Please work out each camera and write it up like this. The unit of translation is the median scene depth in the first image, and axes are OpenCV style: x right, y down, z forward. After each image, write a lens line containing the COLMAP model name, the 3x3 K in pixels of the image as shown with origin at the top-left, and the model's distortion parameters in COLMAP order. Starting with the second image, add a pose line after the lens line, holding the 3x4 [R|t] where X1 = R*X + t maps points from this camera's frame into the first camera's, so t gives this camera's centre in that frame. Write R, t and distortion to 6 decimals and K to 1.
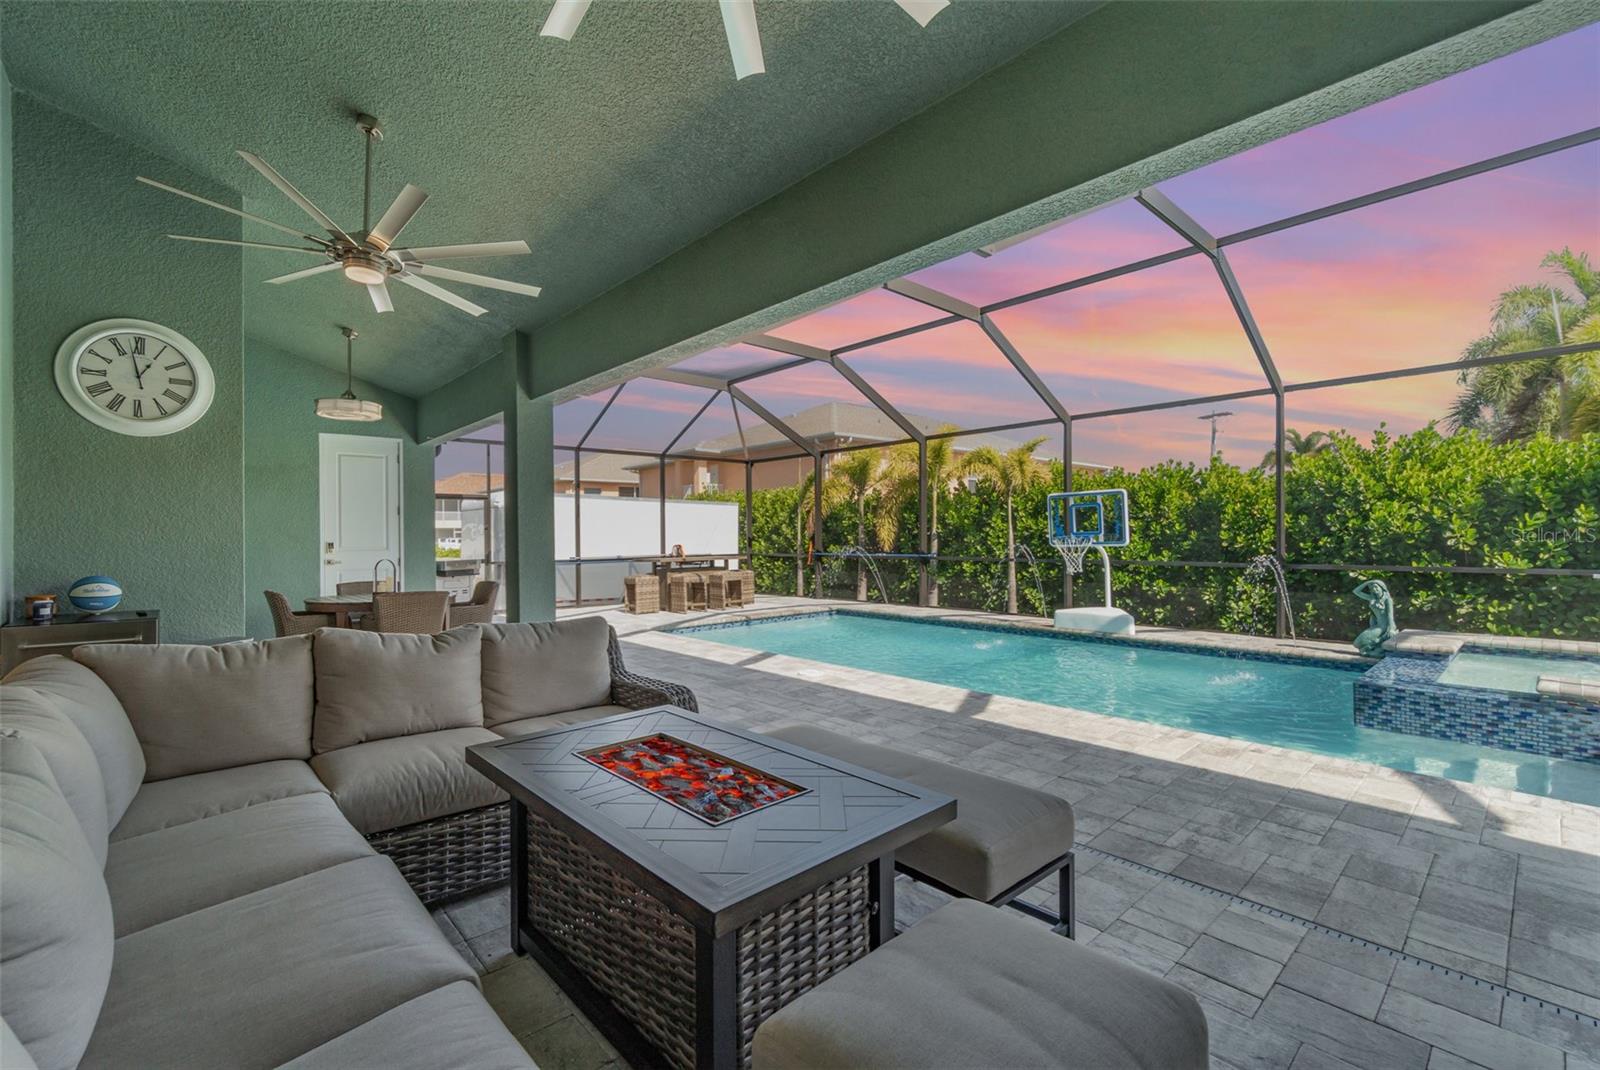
lens RADIAL K [[687.9, 0, 791.7], [0, 687.9, 532.4], [0, 0, 1]] dist [-0.002761, 0.001164]
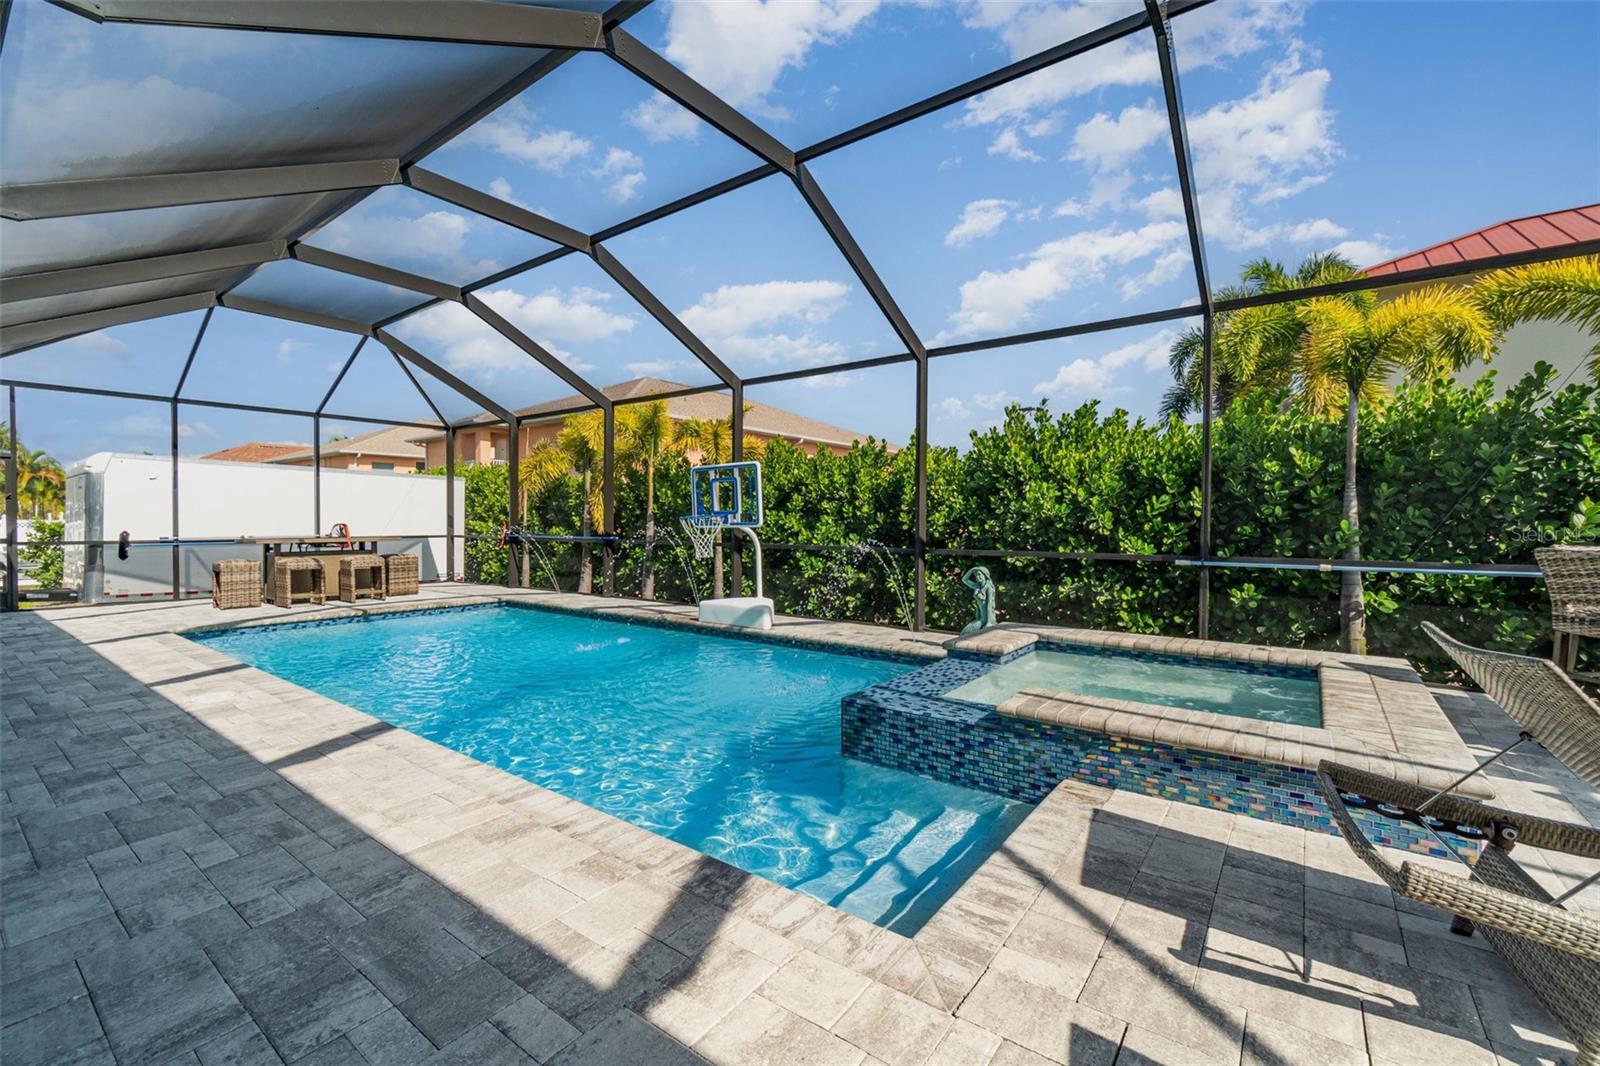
lens RADIAL K [[685.7, 0, 787.2], [0, 685.7, 526.9], [0, 0, 1]] dist [-0.009484, 0.003262]
pose [[0.982228, 0.009974, 0.187425, 0.362941], [-0.012416, 0.999853, 0.011861, 0.009057], [-0.187279, -0.013977, 0.982207, 0.149882]]
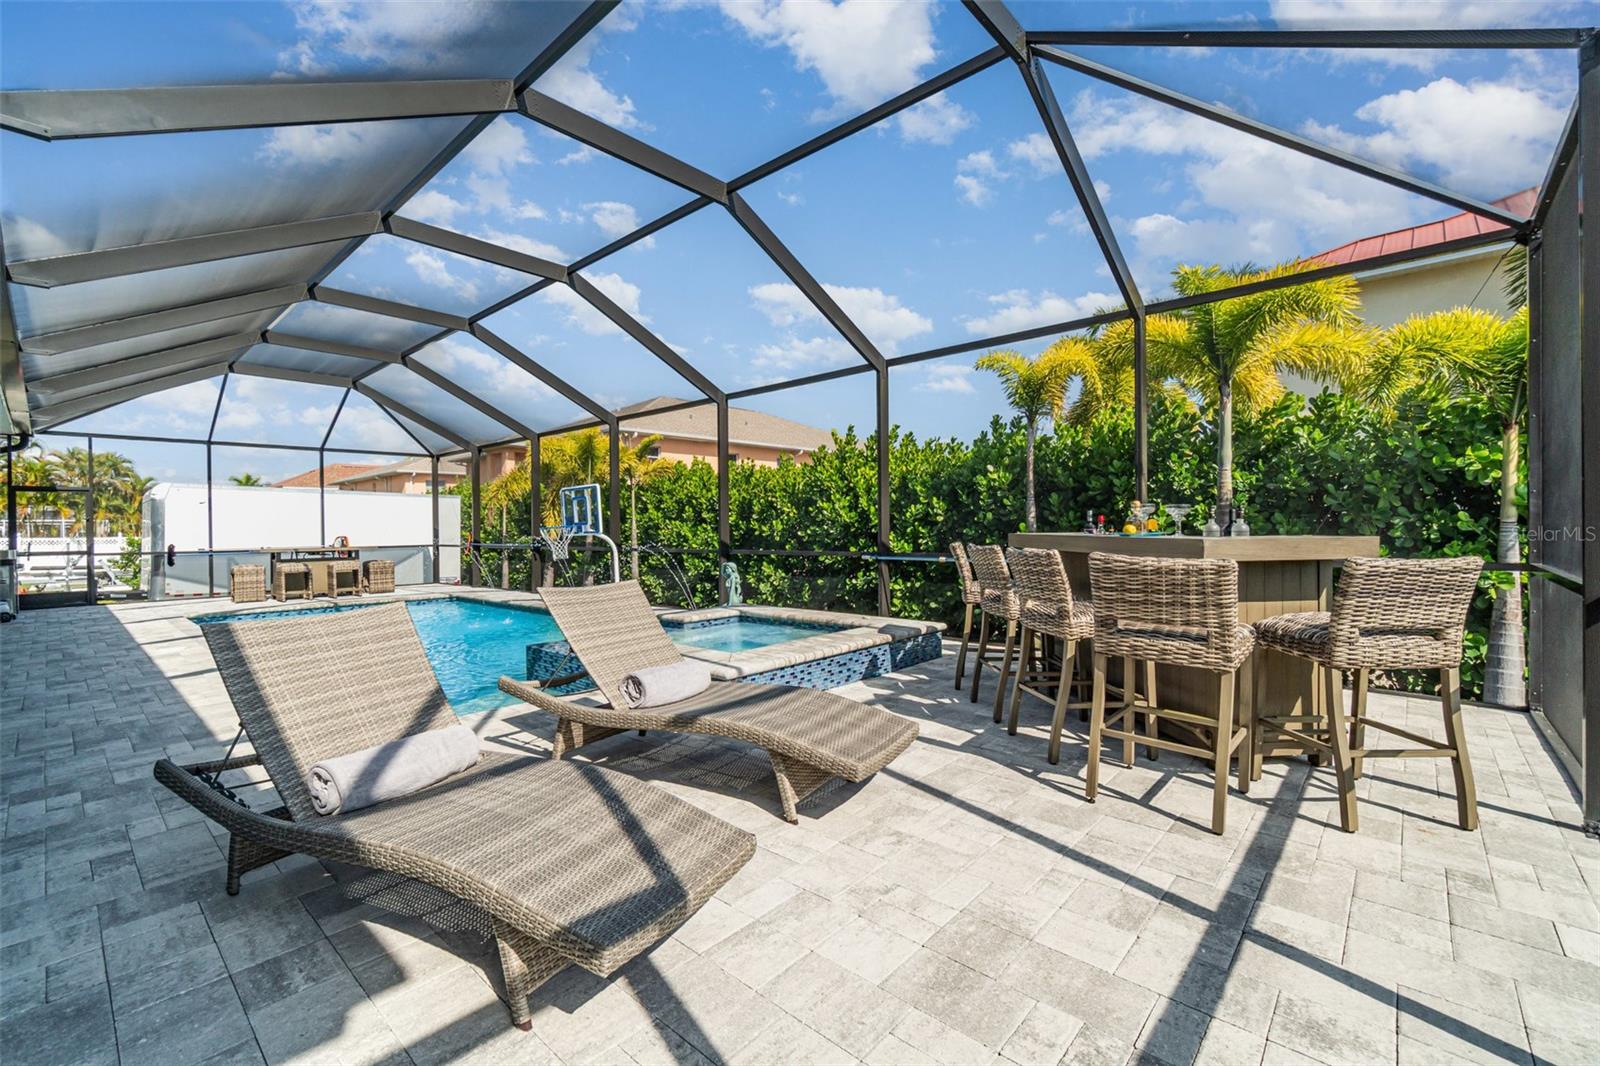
lens RADIAL K [[685.7, 0, 783.7], [0, 685.7, 528.1], [0, 0, 1]] dist [-0.009484, 0.003262]
pose [[0.995633, -0.003790, 0.093273, 0.686043], [0.003346, 0.999982, 0.004914, 0.004872], [-0.093289, -0.004580, 0.995628, -0.136635]]
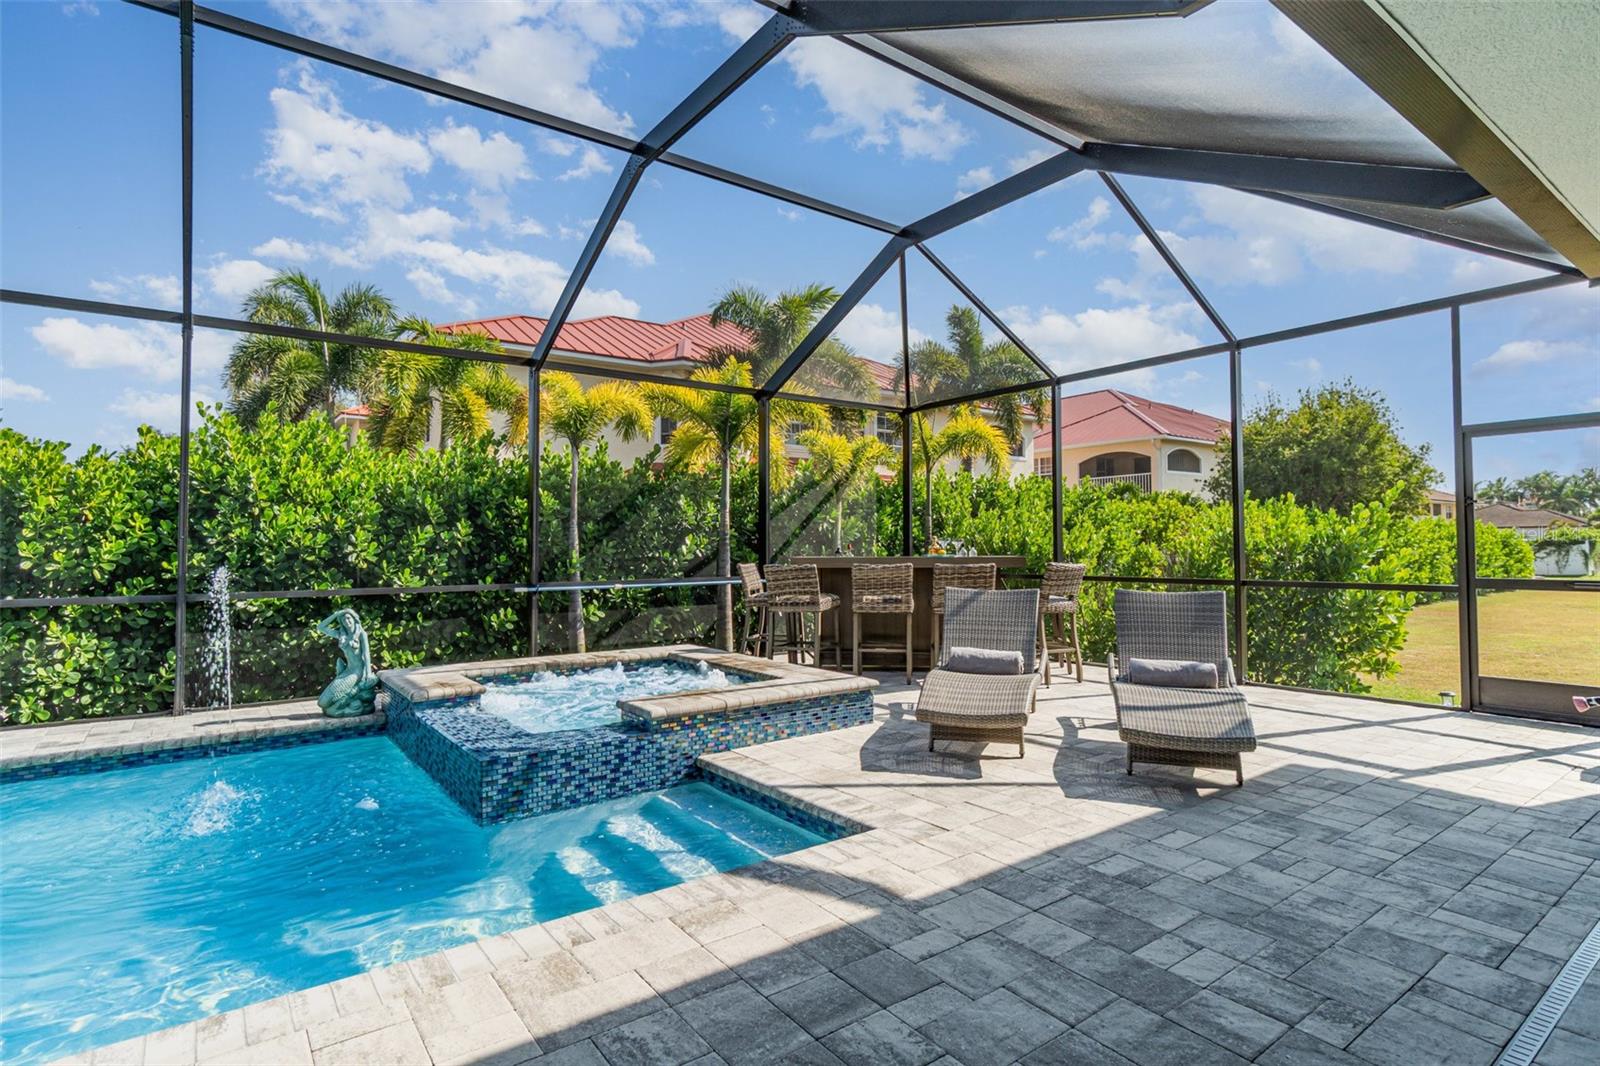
lens RADIAL K [[810.3, 0, 789.6], [0, 810.3, 529.0], [0, 0, 1]] dist [-0.004786, -0.000956]
pose [[0.092937, 0.032031, 0.995157, 0.028486], [0.000509, 0.999481, -0.032218, 0.010317], [-0.995672, 0.003501, 0.092872, 0.371001]]
